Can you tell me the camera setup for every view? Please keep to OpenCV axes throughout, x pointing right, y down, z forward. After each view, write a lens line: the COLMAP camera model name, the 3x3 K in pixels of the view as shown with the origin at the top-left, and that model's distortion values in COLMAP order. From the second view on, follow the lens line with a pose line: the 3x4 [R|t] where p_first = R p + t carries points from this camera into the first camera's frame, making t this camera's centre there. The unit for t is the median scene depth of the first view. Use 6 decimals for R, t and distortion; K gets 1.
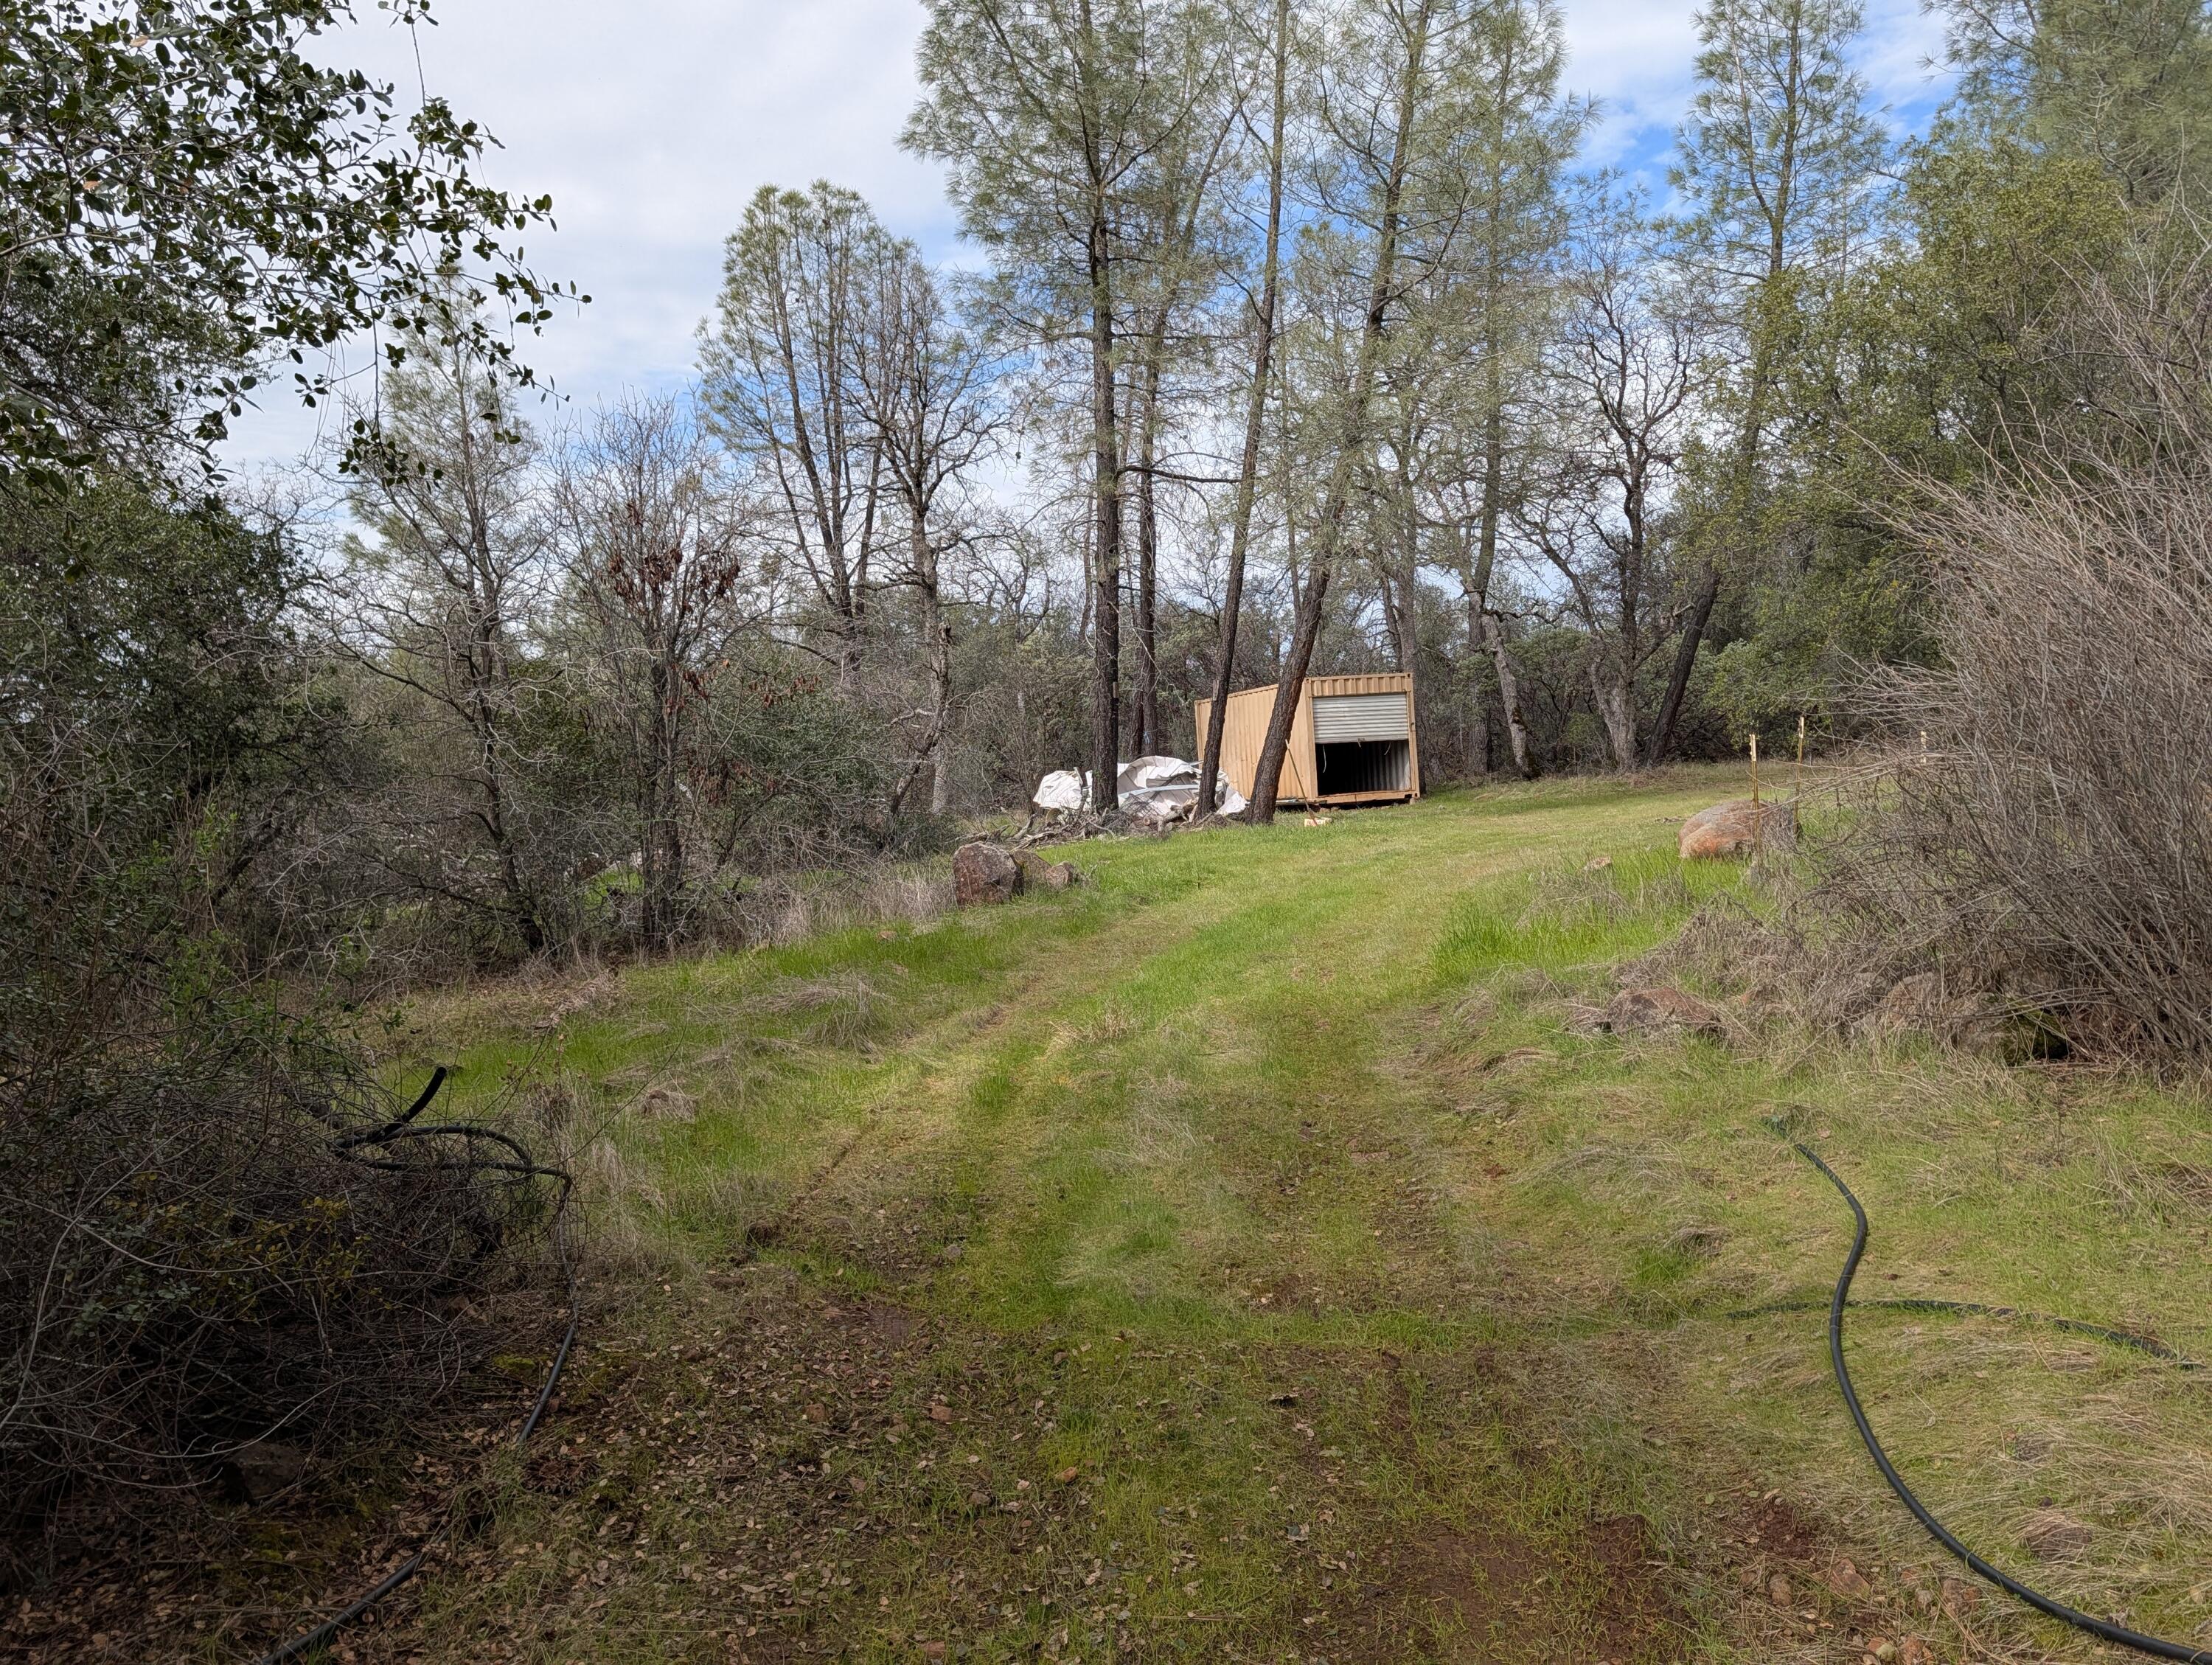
lens RADIAL K [[1540.4, 0, 1101.5], [0, 1540.4, 834.0], [0, 0, 1]] dist [0.004069, 0.000152]
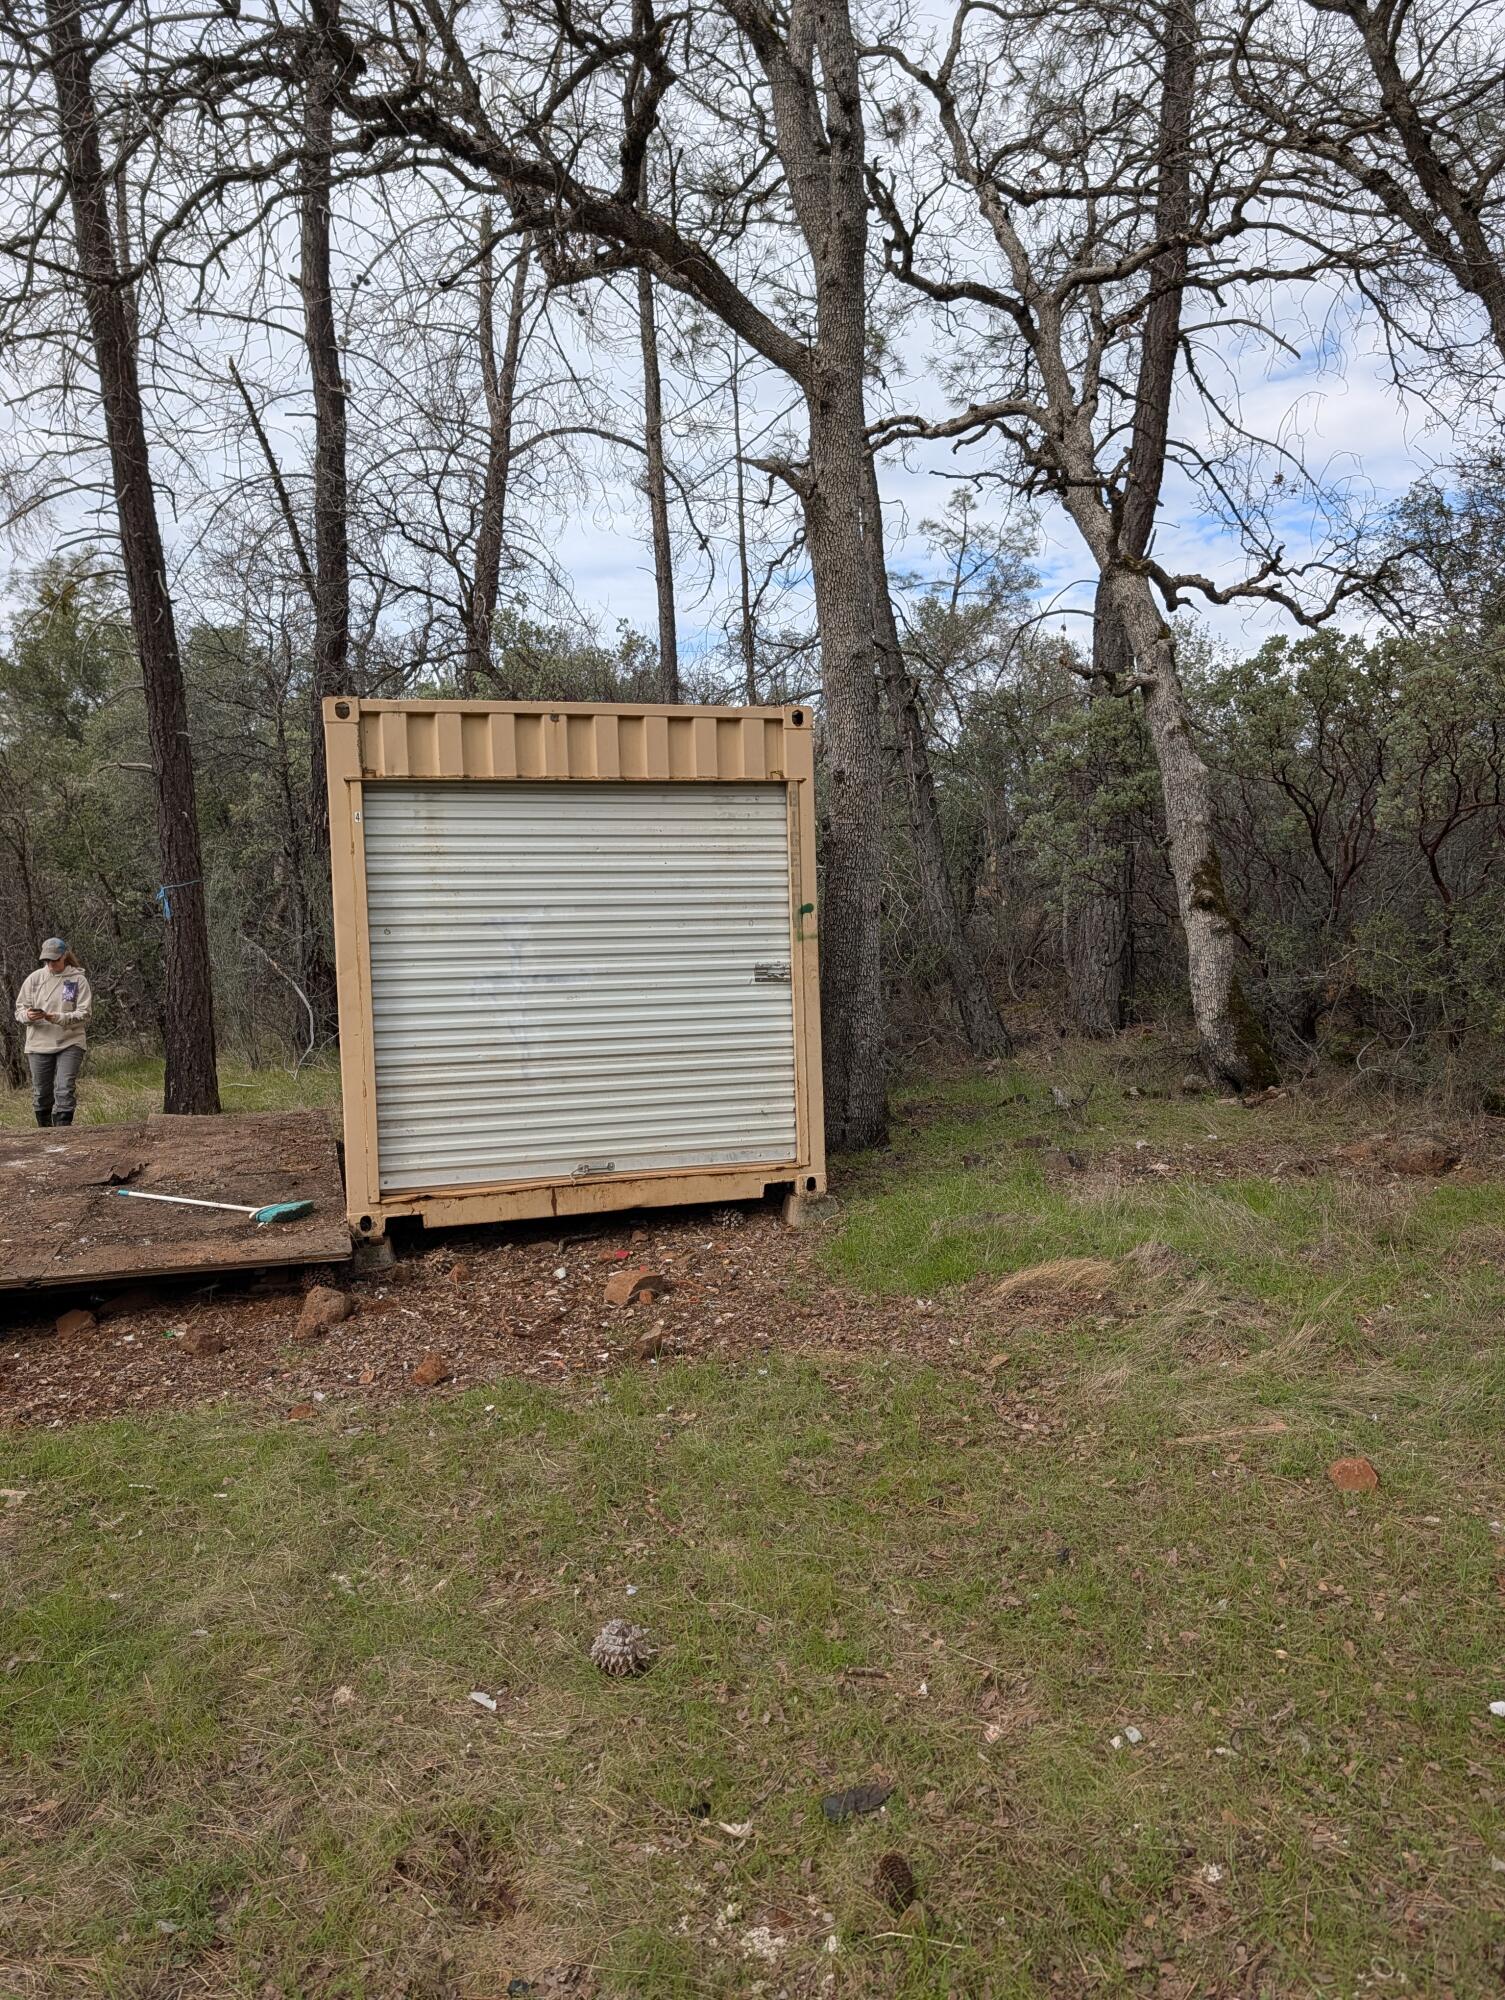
lens RADIAL K [[1400.6, 0, 757.7], [0, 1400.6, 999.2], [0, 0, 1]] dist [-0.001059, -0.000070]
pose [[0.998986, 0.038286, -0.023696, 0.184186], [-0.037636, 0.998918, 0.027315, -0.057811], [0.024717, -0.026395, 0.999346, 0.707484]]
